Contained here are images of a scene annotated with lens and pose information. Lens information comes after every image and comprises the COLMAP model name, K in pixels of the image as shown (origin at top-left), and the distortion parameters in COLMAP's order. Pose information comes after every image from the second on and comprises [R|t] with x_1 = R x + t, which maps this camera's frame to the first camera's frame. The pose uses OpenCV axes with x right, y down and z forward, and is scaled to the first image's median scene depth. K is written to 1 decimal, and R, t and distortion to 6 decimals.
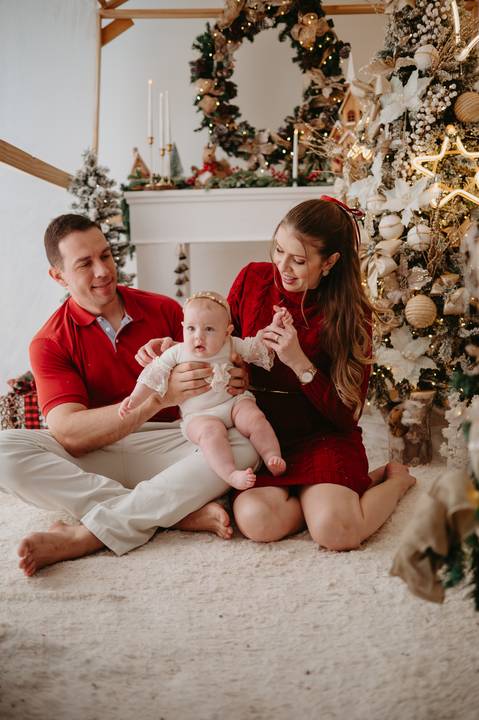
lens RADIAL K [[718.4, 0, 248.7], [0, 718.4, 357.5], [0, 0, 1]] dist [-0.053932, 0.000000]
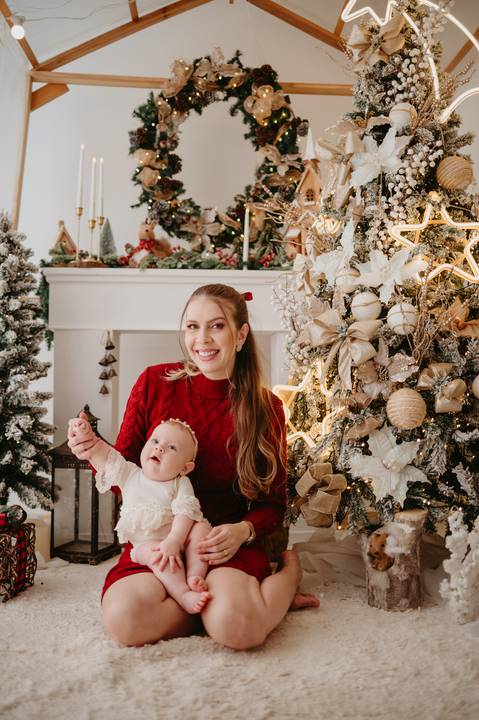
lens RADIAL K [[718.4, 0, 247.2], [0, 718.4, 347.1], [0, 0, 1]] dist [-0.053932, 0.000000]
pose [[0.995883, 0.030523, 0.085357, -0.004169], [-0.013856, 0.981797, -0.189426, 0.016477], [-0.089585, 0.187463, 0.978178, 0.169761]]
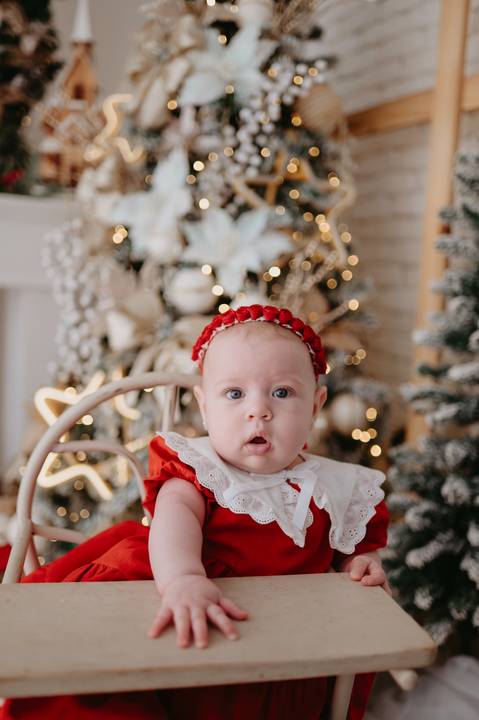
lens RADIAL K [[718.4, 0, 238.2], [0, 718.4, 359.4], [0, 0, 1]] dist [-0.053932, 0.000000]
pose [[0.846237, 0.030629, 0.531925, -0.054075], [-0.019425, 0.999456, -0.026648, -0.089887], [-0.532452, 0.012218, 0.846372, 0.399313]]
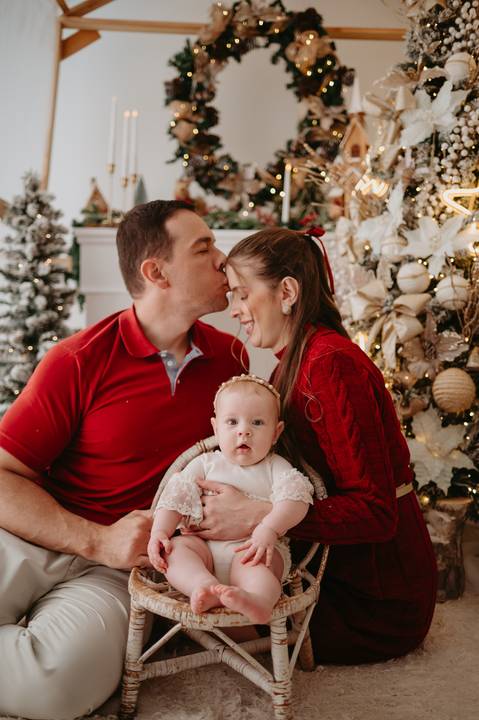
lens RADIAL K [[718.4, 0, 245.7], [0, 718.4, 354.0], [0, 0, 1]] dist [-0.053932, 0.000000]
pose [[0.998712, 0.040067, 0.031140, -0.000276], [-0.036605, 0.993825, -0.104749, -0.011893], [-0.035145, 0.103474, 0.994011, 0.200041]]
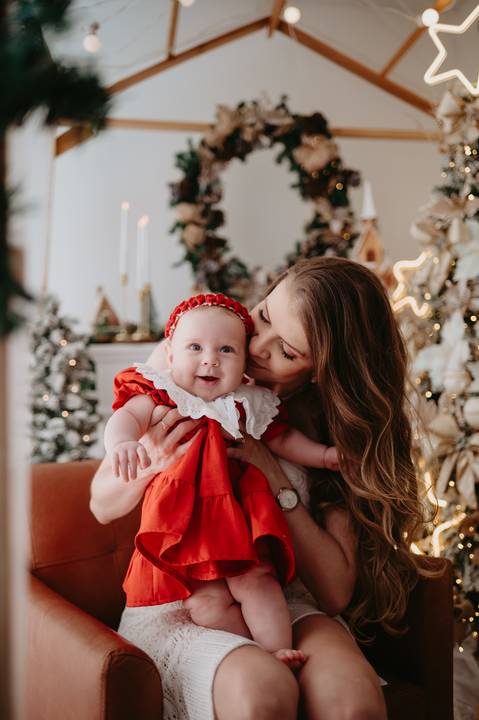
lens RADIAL K [[718.4, 0, 249.3], [0, 718.4, 336.3], [0, 0, 1]] dist [-0.053932, 0.000000]
pose [[0.982334, 0.007492, 0.186988, -0.147842], [0.023178, 0.986635, -0.161292, -0.113668], [-0.185698, 0.162776, 0.969031, 0.229403]]
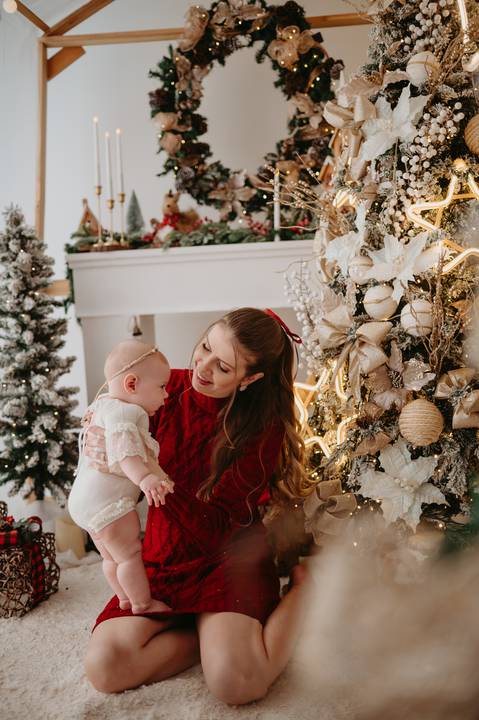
lens RADIAL K [[718.4, 0, 248.5], [0, 718.4, 351.4], [0, 0, 1]] dist [-0.053932, 0.000000]
pose [[0.996230, -0.019183, -0.084605, 0.099359], [0.014999, 0.998646, -0.049809, -0.076502], [0.085446, 0.048352, 0.995169, 0.209628]]
